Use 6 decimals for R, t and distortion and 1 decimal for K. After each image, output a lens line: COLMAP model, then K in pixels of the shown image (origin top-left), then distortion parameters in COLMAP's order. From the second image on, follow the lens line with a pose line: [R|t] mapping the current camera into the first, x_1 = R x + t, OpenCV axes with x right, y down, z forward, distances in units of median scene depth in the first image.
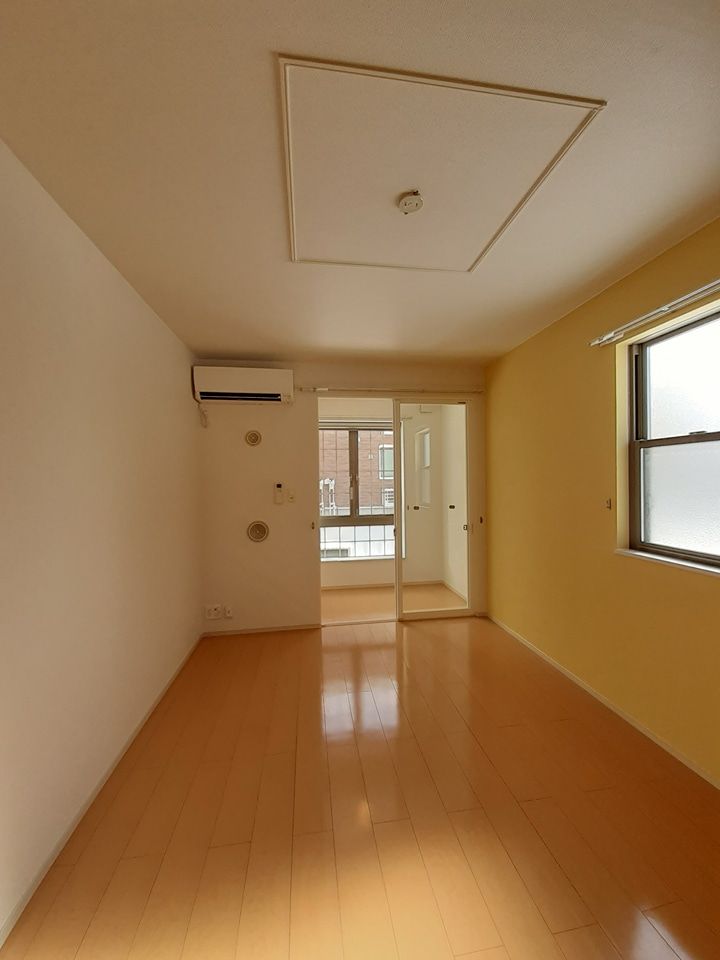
lens RADIAL K [[386.1, 0, 360.0], [0, 386.1, 480.0], [0, 0, 1]] dist [-0.000584, -0.000131]
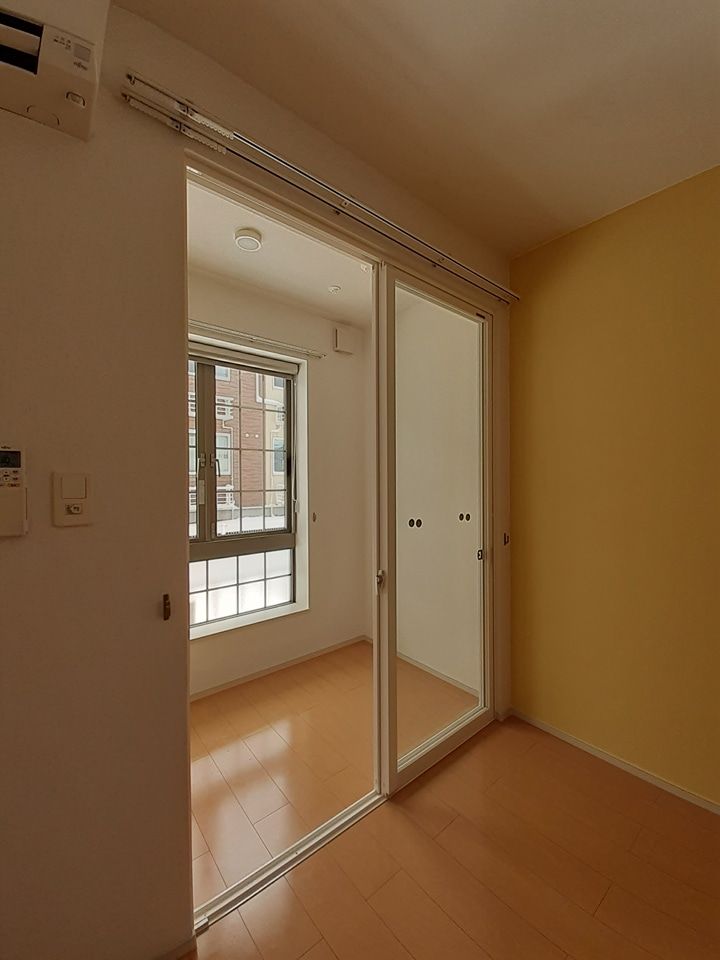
lens RADIAL K [[386.1, 0, 360.0], [0, 386.1, 480.0], [0, 0, 1]] dist [-0.000584, -0.000131]
pose [[0.851288, 0.010267, 0.524598, -0.142384], [-0.011845, 0.999930, -0.000347, 0.022940], [-0.524564, -0.005918, 0.851350, 0.641991]]
